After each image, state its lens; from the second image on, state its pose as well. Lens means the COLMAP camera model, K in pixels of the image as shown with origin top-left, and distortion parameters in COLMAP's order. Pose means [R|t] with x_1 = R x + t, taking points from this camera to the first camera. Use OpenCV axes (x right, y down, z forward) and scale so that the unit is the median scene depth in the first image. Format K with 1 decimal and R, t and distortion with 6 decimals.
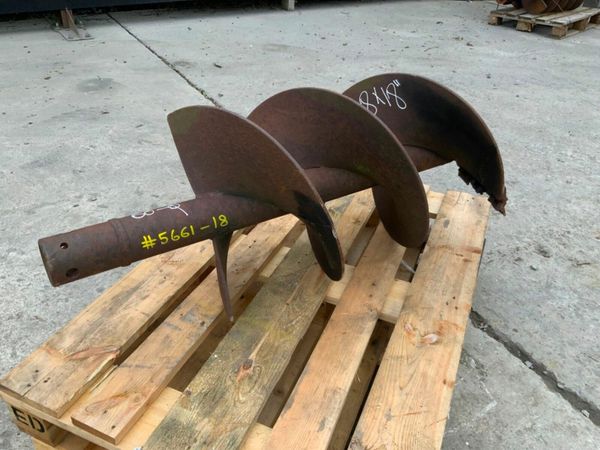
lens RADIAL K [[498.1, 0, 300.0], [0, 498.1, 225.0], [0, 0, 1]] dist [0.066005, -0.127777]
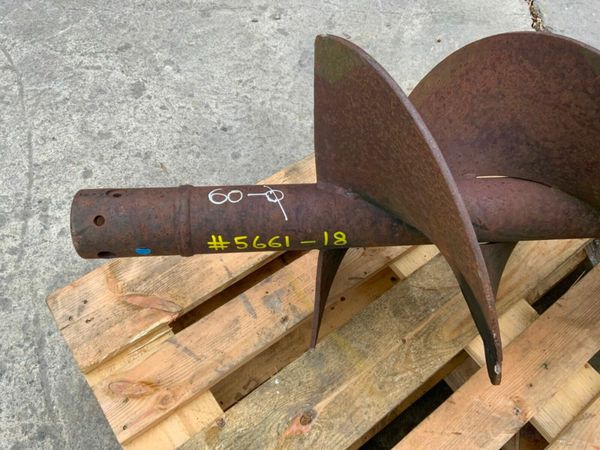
lens RADIAL K [[498.0, 0, 300.0], [0, 498.0, 225.0], [0, 0, 1]] dist [0.122478, -0.242172]
pose [[0.862138, 0.429737, -0.268411, -0.027245], [-0.281321, 0.846591, 0.451822, -0.224062], [0.421399, -0.314023, 0.850772, 0.339120]]
